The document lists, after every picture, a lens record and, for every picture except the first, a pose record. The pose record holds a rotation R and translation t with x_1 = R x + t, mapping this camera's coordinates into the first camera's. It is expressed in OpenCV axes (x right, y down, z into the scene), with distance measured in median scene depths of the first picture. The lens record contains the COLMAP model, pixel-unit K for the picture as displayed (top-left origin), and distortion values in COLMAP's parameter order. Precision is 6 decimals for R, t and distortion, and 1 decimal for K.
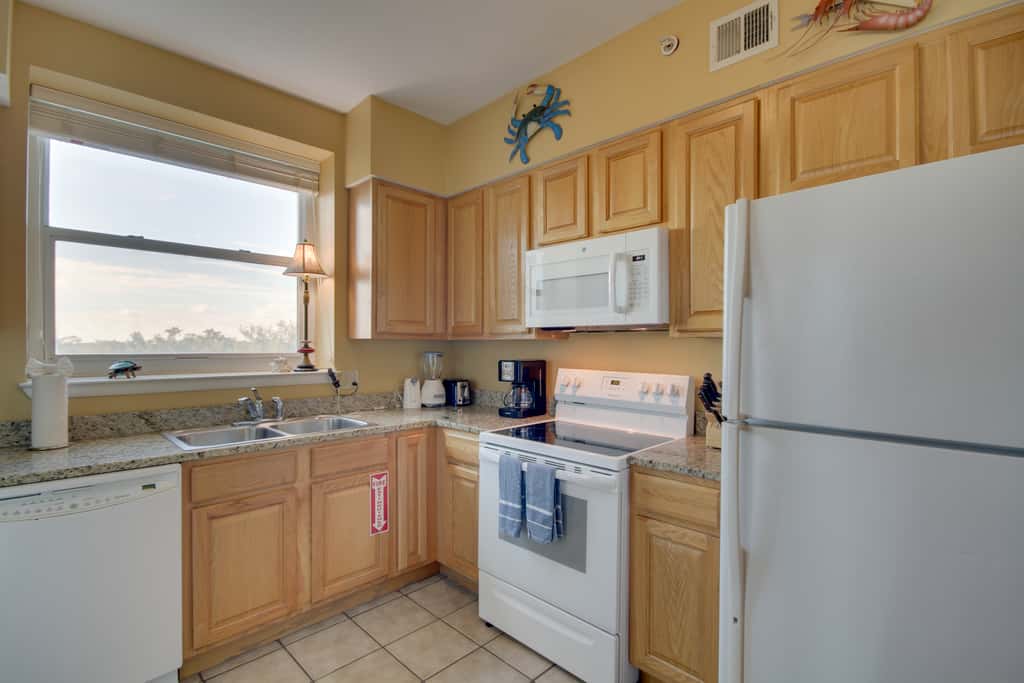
lens RADIAL K [[479.8, 0, 518.9], [0, 479.8, 347.0], [0, 0, 1]] dist [-0.001346, -0.000217]
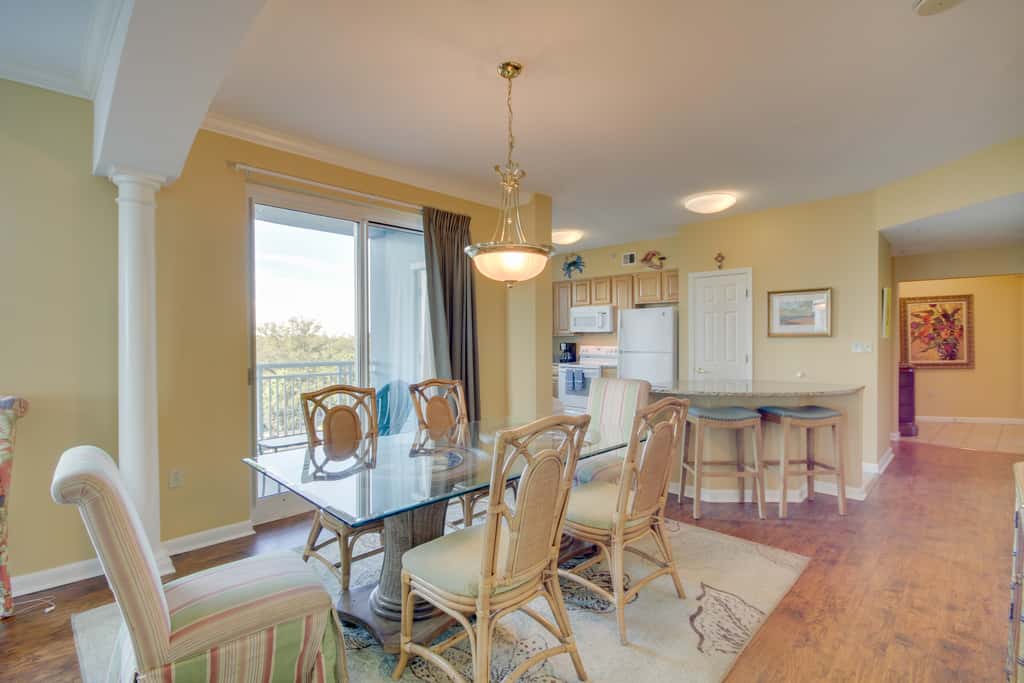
lens RADIAL K [[465.2, 0, 528.2], [0, 465.2, 344.2], [0, 0, 1]] dist [0.002006, 0.000017]
pose [[0.999896, -0.007692, 0.012216, -0.299157], [0.007602, 0.999944, 0.007325, 0.012631], [-0.012271, -0.007231, 0.999899, -2.023488]]
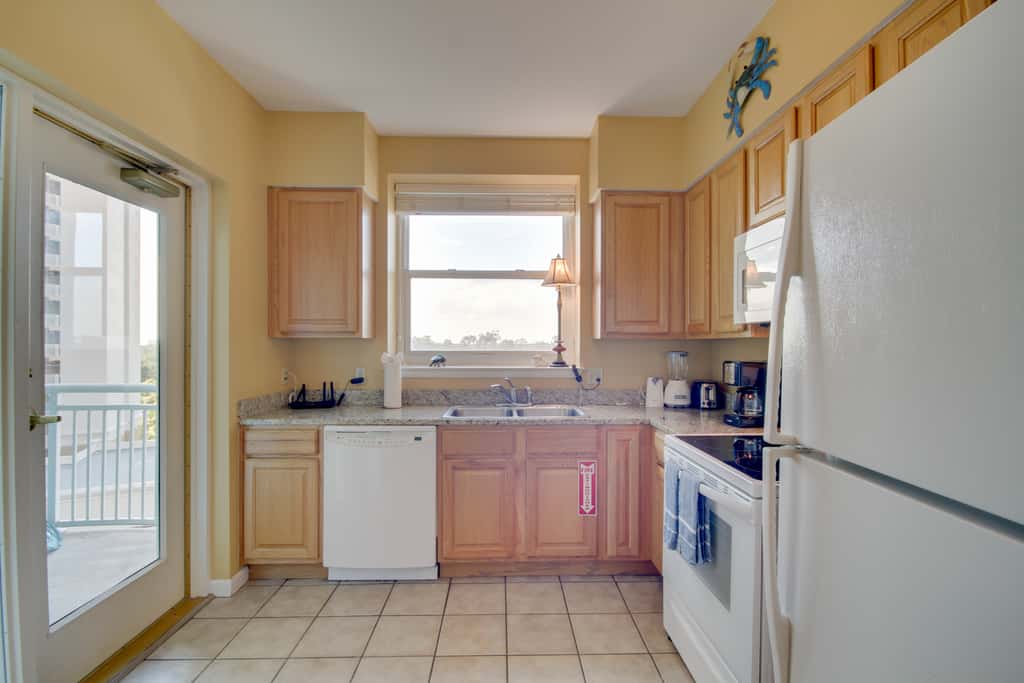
lens RADIAL K [[477.1, 0, 510.2], [0, 477.1, 346.2], [0, 0, 1]] dist [-0.001787, 0.000363]
pose [[0.716617, 0.001135, -0.697466, 0.330337], [-0.002651, 0.999996, -0.001096, 0.001941], [0.697462, 0.002635, 0.716617, 0.088609]]
